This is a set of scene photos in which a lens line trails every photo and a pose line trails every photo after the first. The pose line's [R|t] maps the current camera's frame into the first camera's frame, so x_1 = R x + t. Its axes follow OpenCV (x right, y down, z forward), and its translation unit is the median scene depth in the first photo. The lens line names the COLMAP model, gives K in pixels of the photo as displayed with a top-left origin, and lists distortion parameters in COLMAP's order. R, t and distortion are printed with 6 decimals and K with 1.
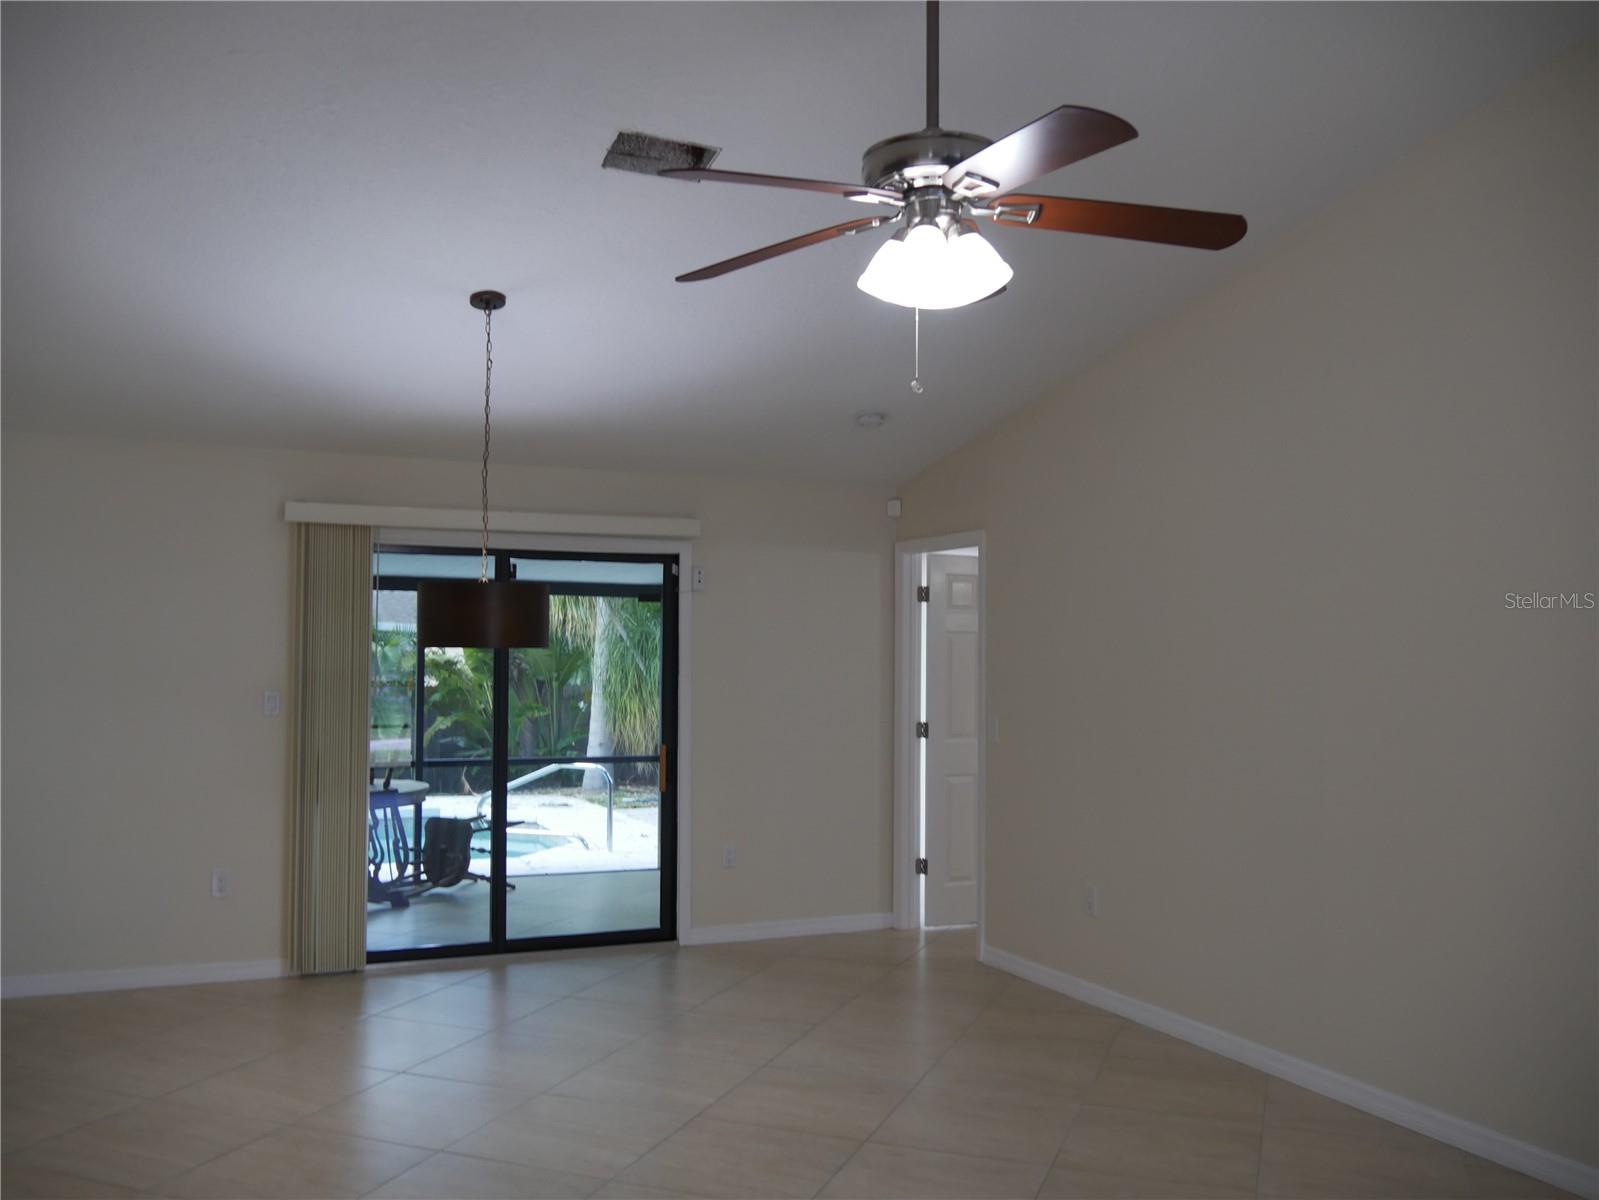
lens RADIAL K [[1346.7, 0, 795.8], [0, 1346.7, 600.0], [0, 0, 1]] dist [-0.051088, 0.001769]
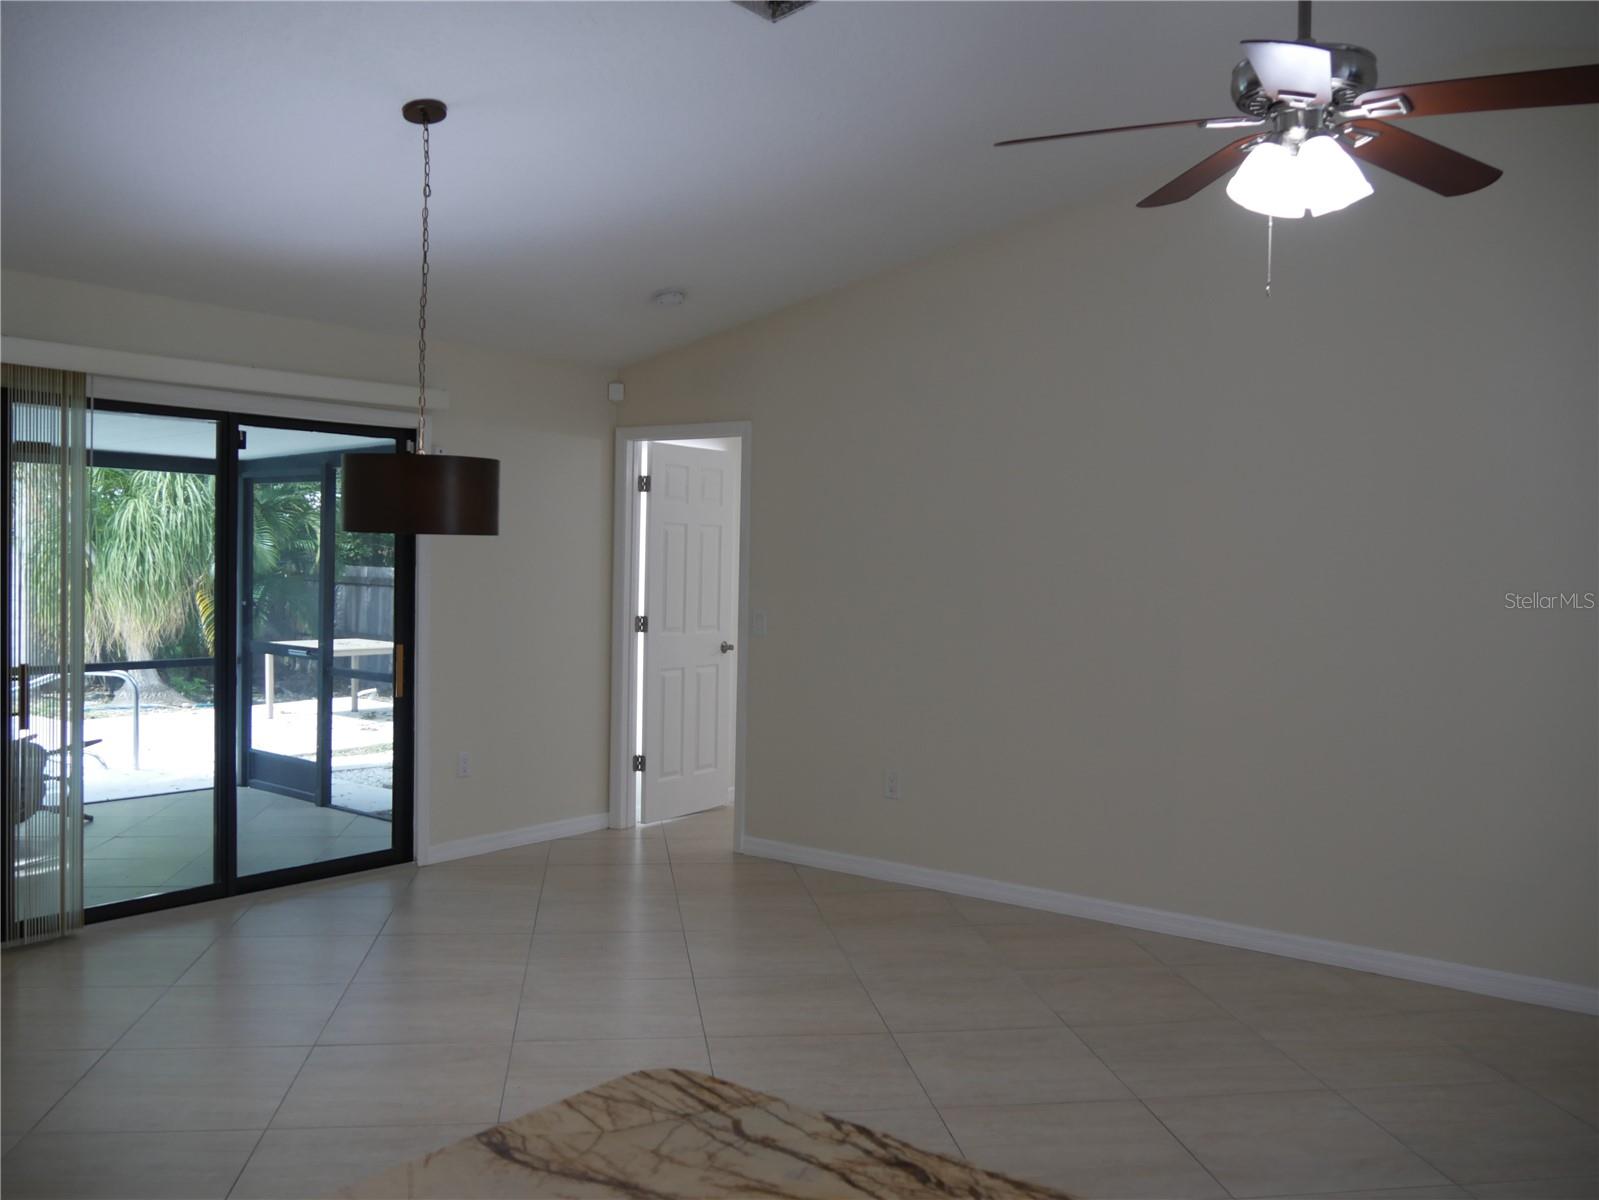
lens RADIAL K [[1346.7, 0, 797.0], [0, 1346.7, 597.9], [0, 0, 1]] dist [-0.051088, 0.001769]
pose [[0.877340, -0.004853, 0.479845, -0.275146], [-0.032913, 0.996986, 0.070261, 0.005939], [-0.478740, -0.077436, 0.874535, 0.099048]]
